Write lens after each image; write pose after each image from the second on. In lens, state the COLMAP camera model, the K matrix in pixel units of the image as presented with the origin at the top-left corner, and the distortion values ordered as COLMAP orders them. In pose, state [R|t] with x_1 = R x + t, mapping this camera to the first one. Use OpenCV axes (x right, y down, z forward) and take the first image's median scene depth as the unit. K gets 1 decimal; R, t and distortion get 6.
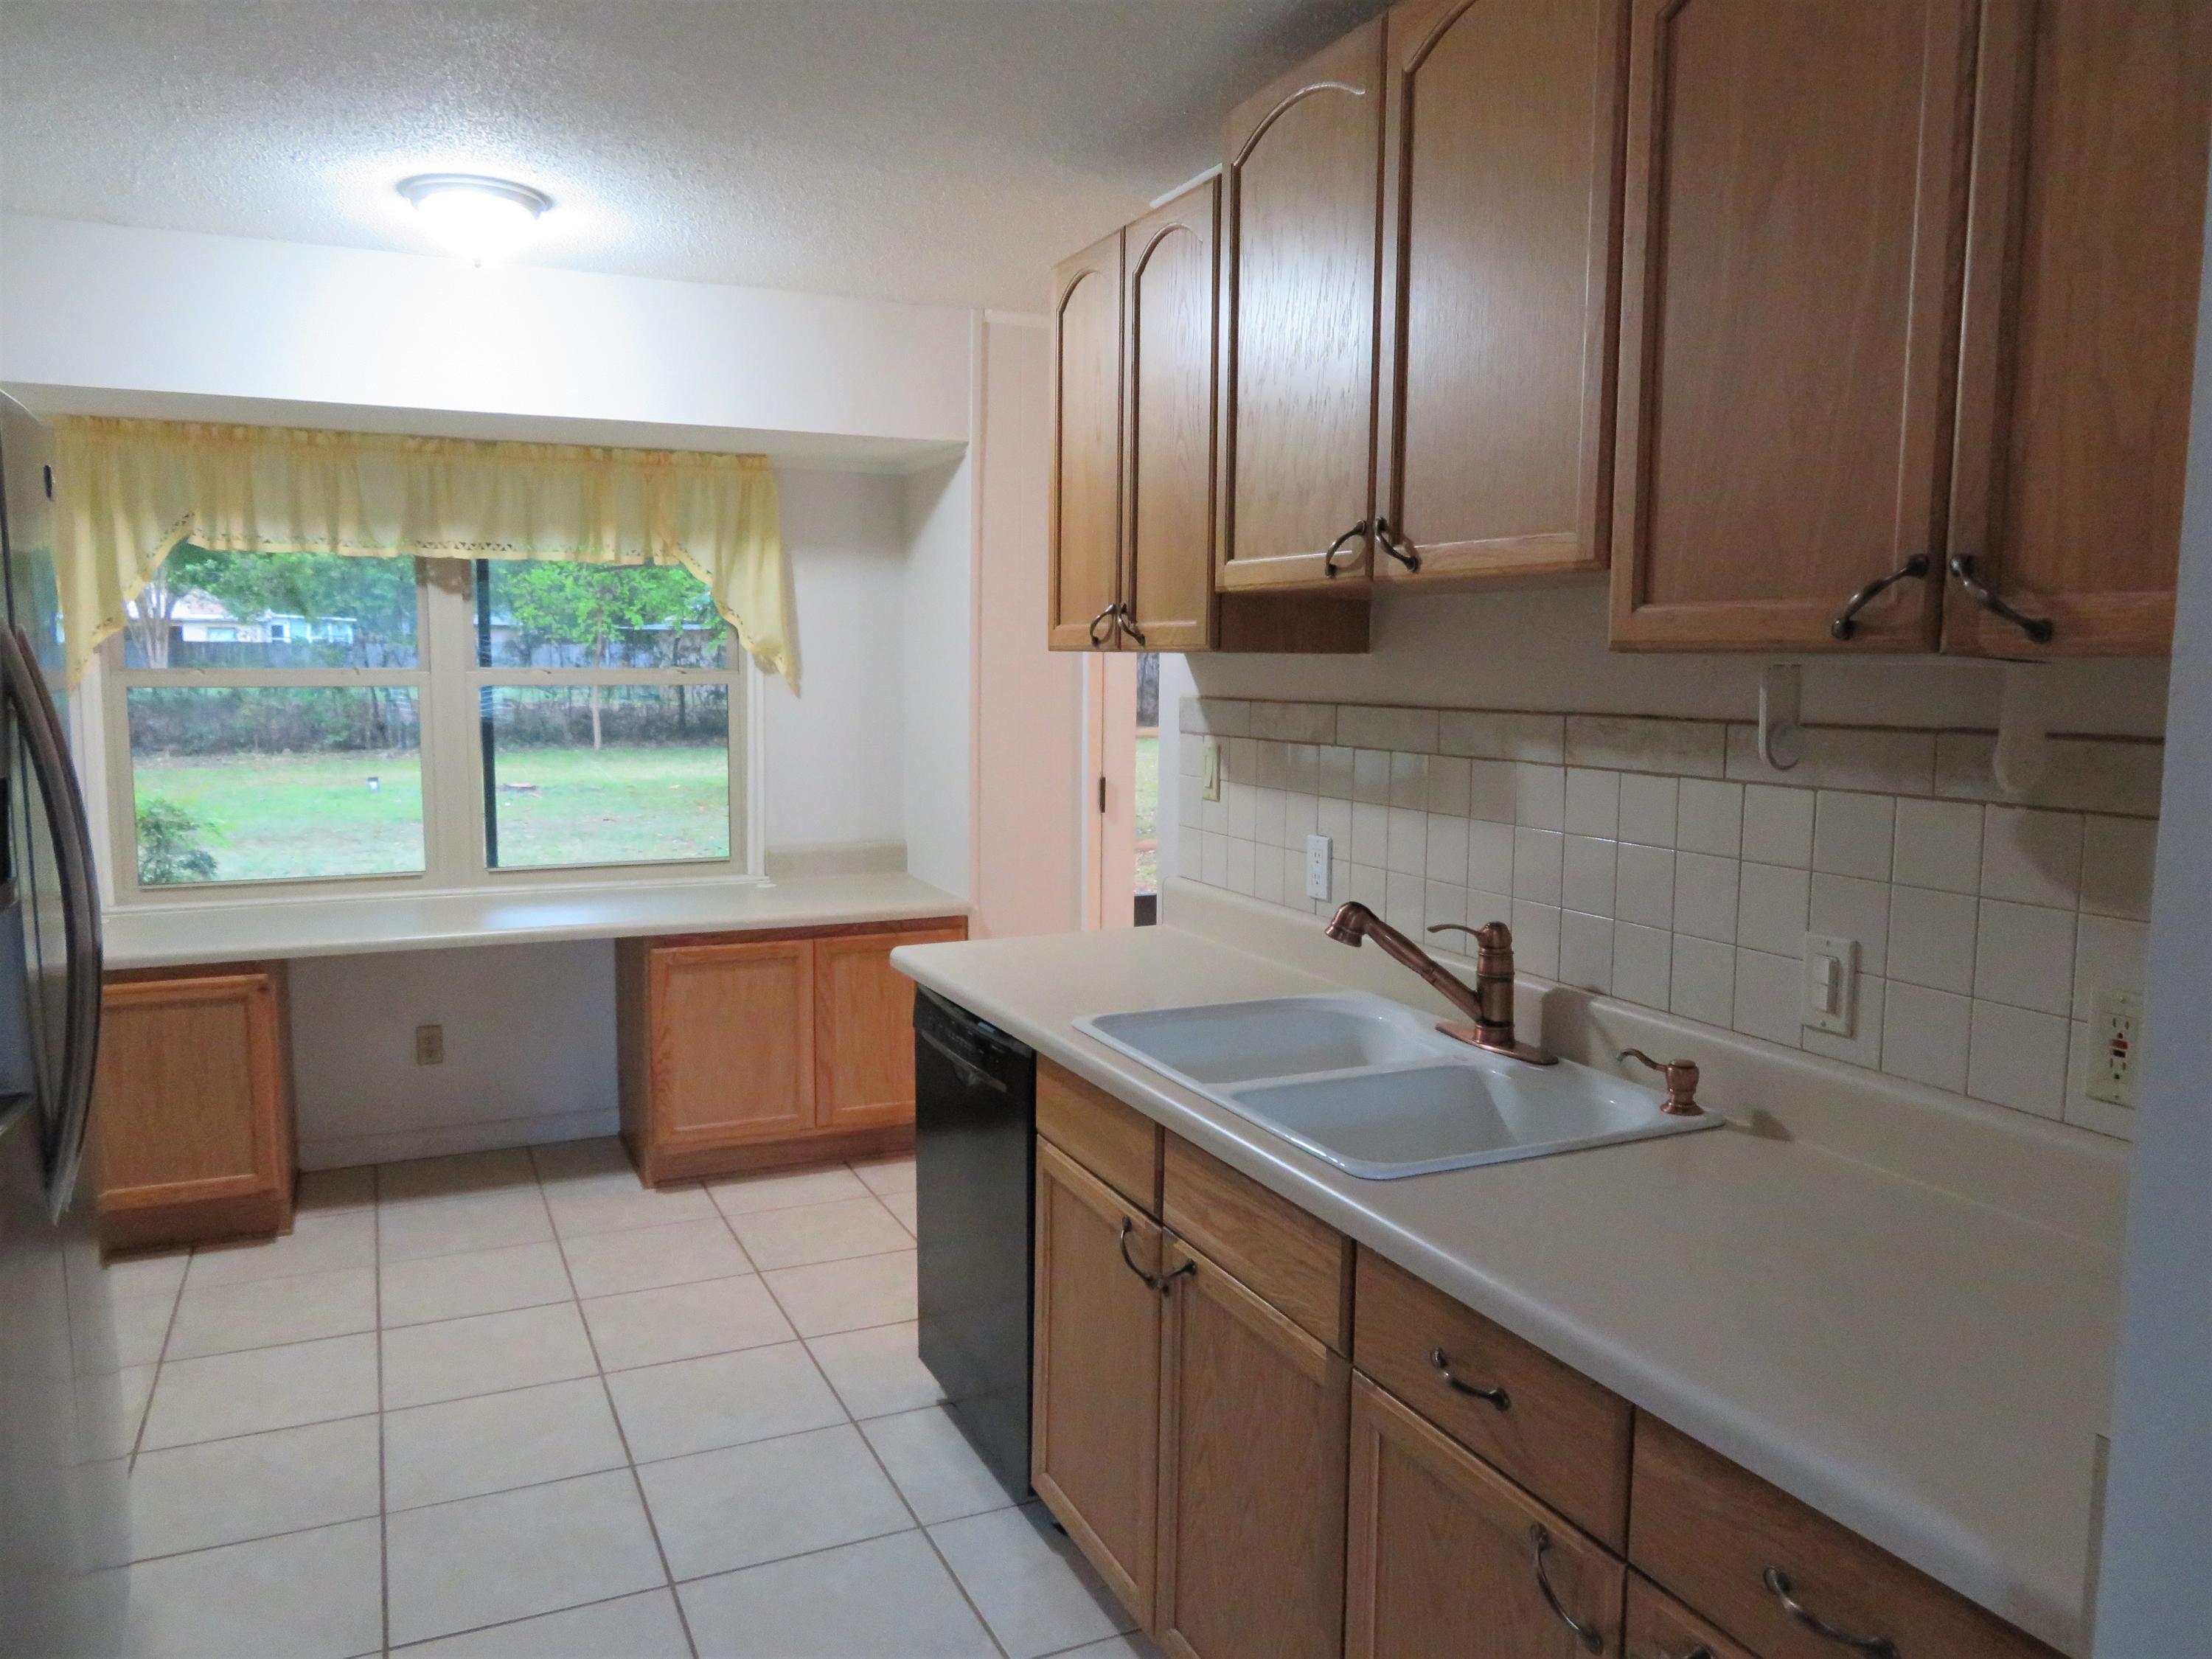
lens RADIAL K [[1578.2, 0, 1114.1], [0, 1578.2, 824.2], [0, 0, 1]] dist [0.001976, -0.009746]
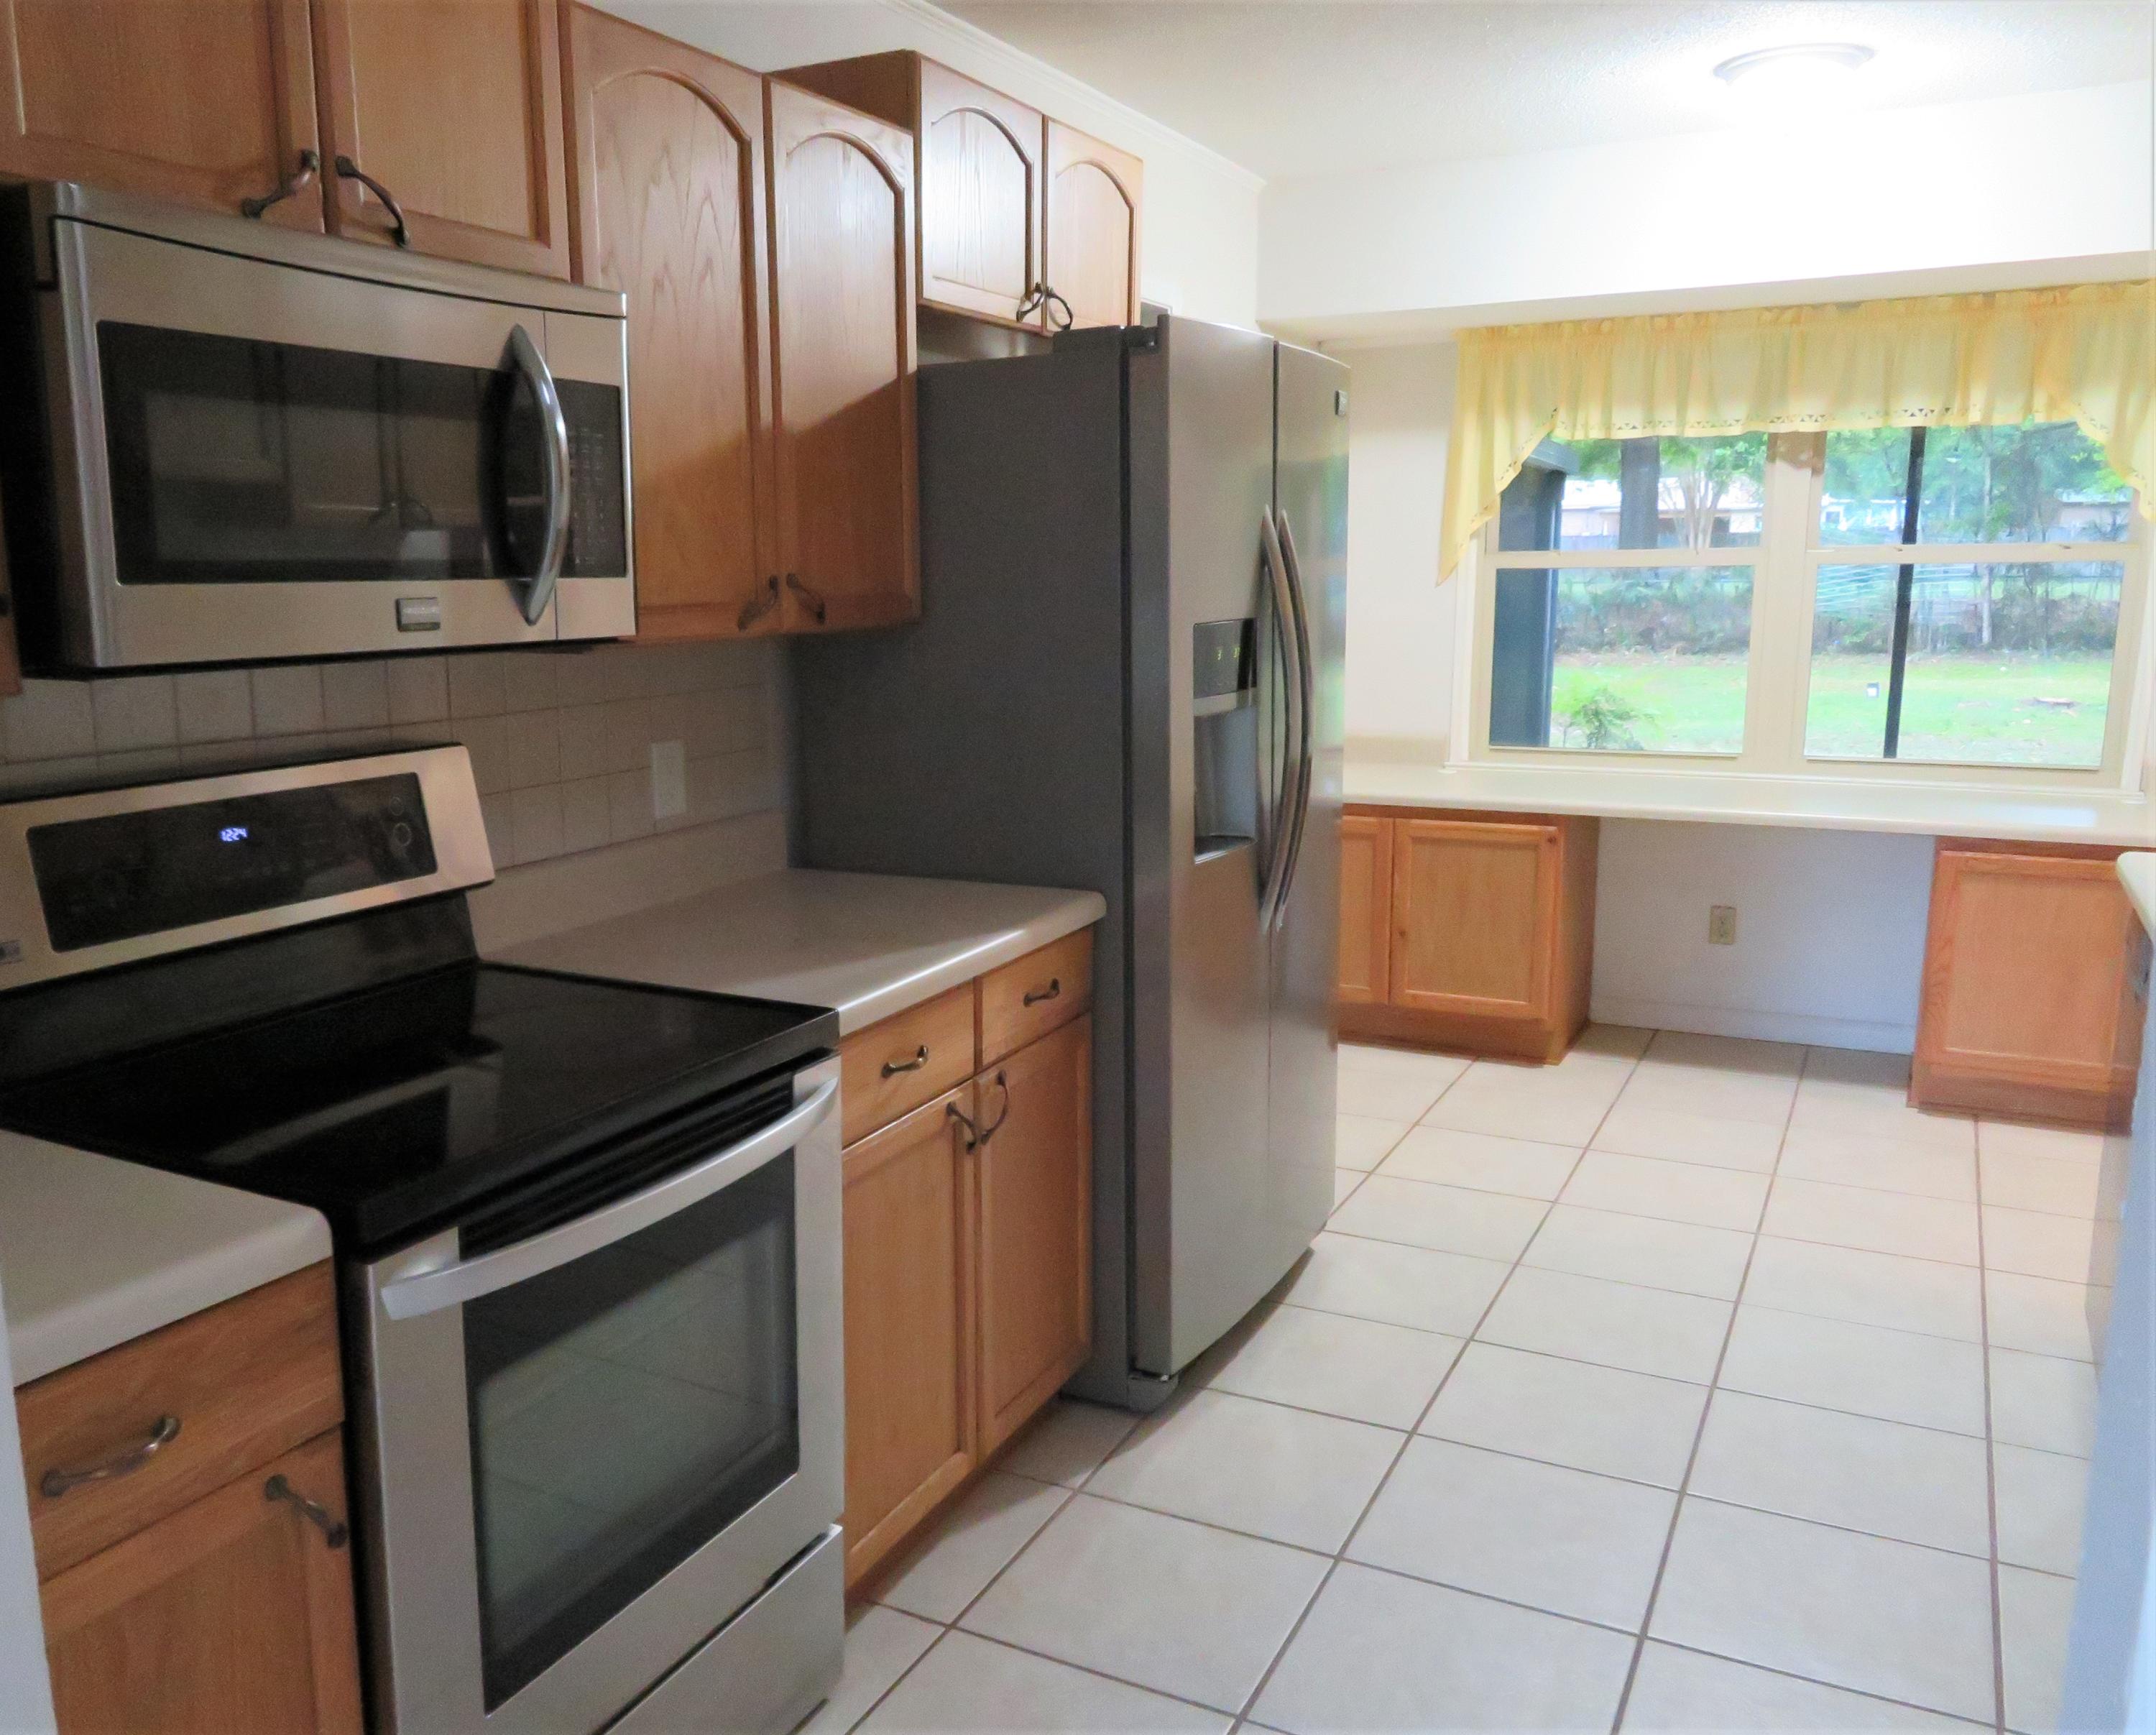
lens RADIAL K [[1781.5, 0, 925.9], [0, 1781.5, 895.5], [0, 0, 1]] dist [-0.009266, -0.014759]
pose [[0.586867, 0.133691, -0.798570, 0.178064], [-0.062883, 0.990821, 0.119664, 0.017613], [0.807237, -0.020010, 0.589888, -0.083280]]
